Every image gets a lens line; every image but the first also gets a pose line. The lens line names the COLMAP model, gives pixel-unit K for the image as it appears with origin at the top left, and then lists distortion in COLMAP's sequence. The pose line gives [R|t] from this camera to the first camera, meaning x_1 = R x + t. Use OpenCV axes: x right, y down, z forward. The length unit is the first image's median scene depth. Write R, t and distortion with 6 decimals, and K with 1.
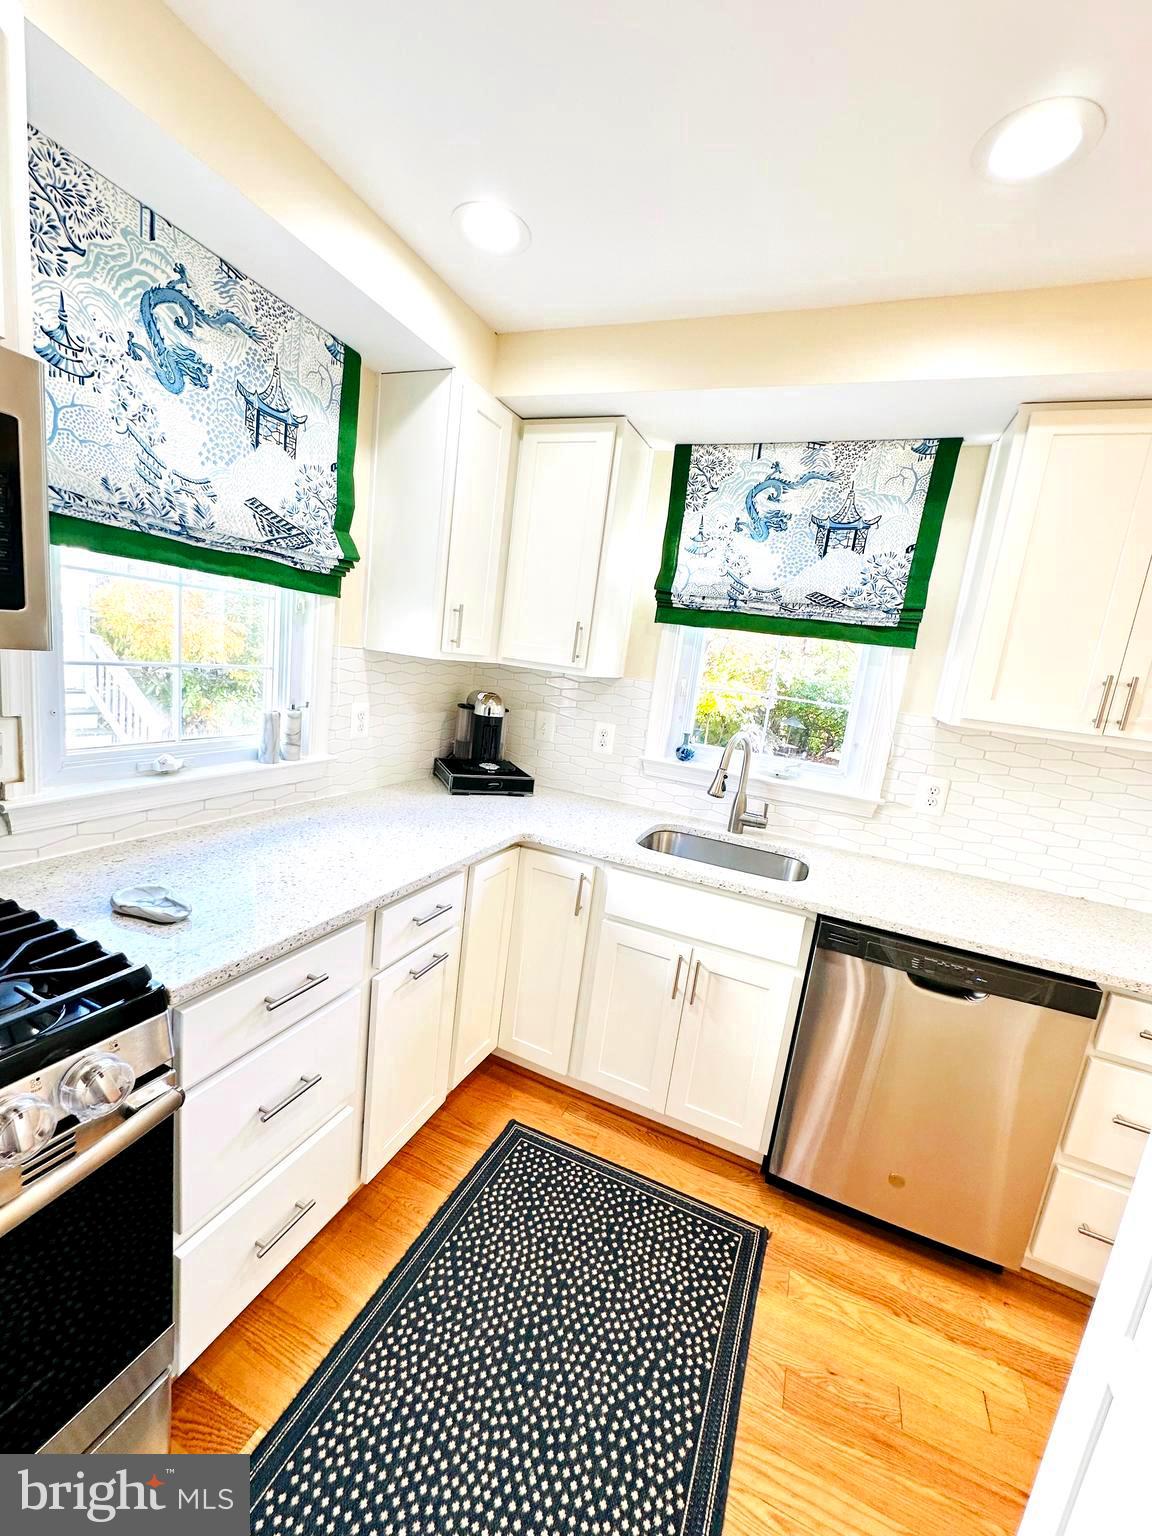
lens RADIAL K [[610.5, 0, 576.0], [0, 610.5, 768.0], [0, 0, 1]] dist [-0.003771, 0.000229]
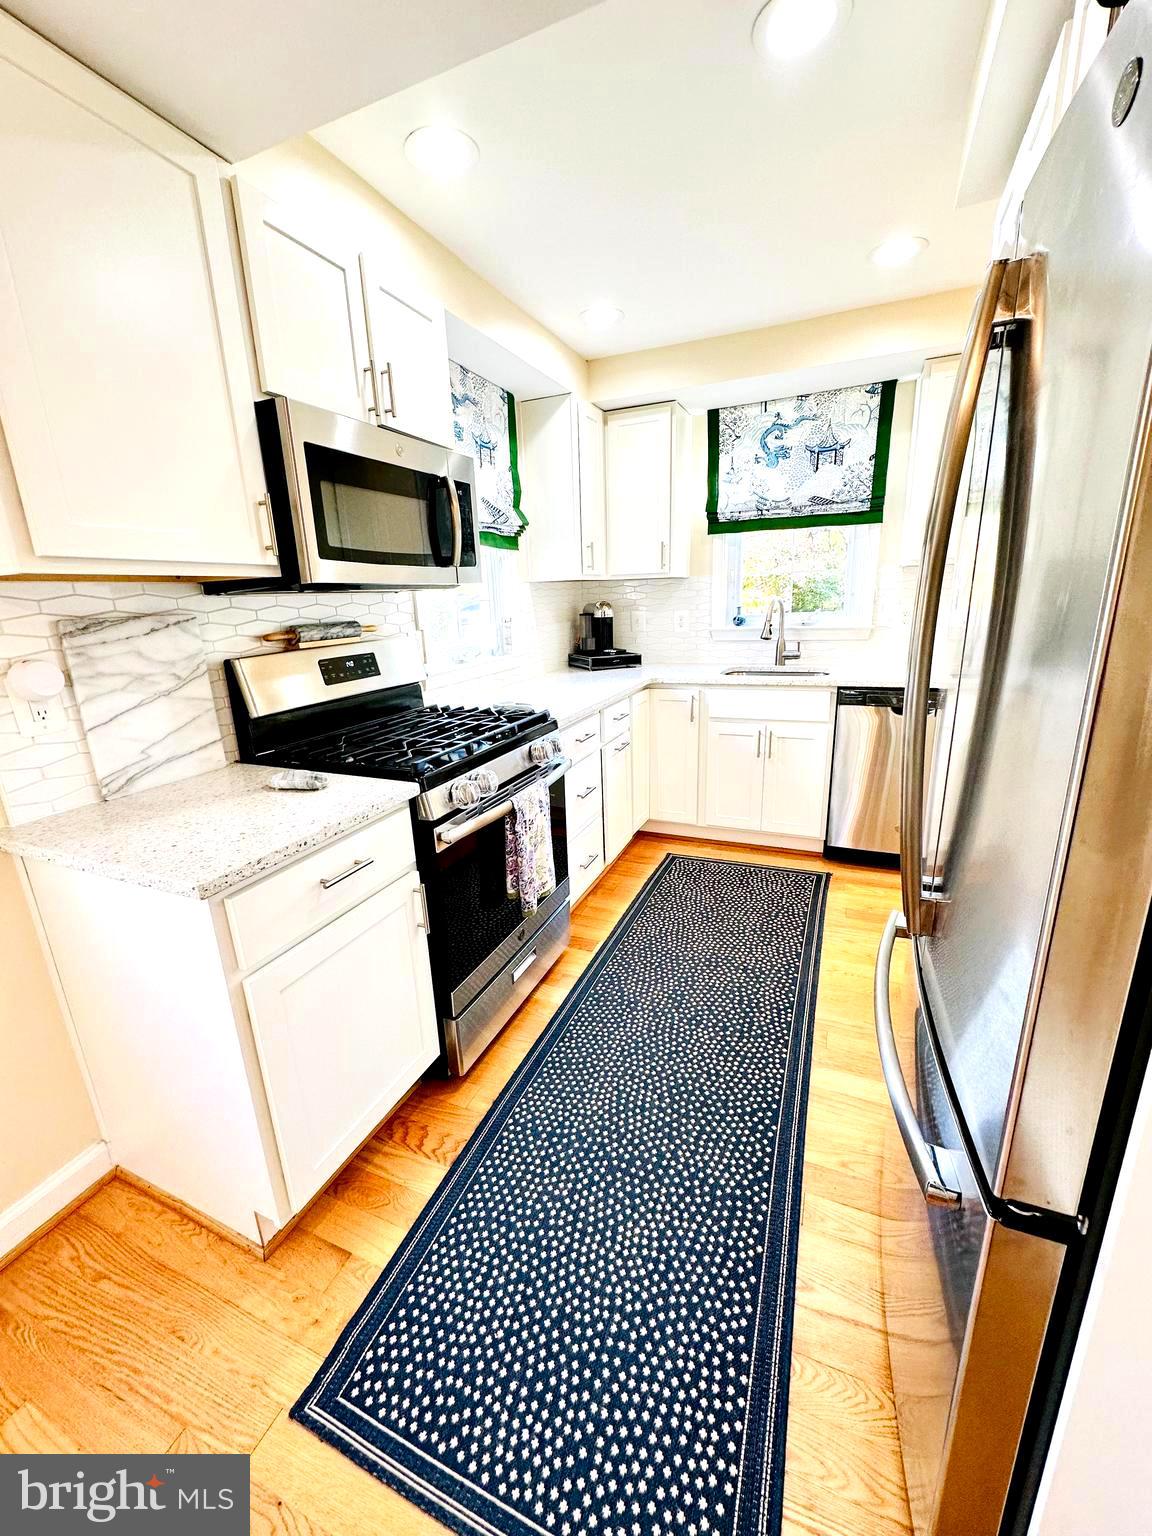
lens RADIAL K [[610.5, 0, 576.0], [0, 610.5, 768.0], [0, 0, 1]] dist [-0.003771, 0.000229]
pose [[0.987516, -0.150265, -0.047241, -0.238724], [0.153978, 0.984107, 0.088453, 0.163548], [0.033199, -0.094623, 0.994959, -0.636928]]
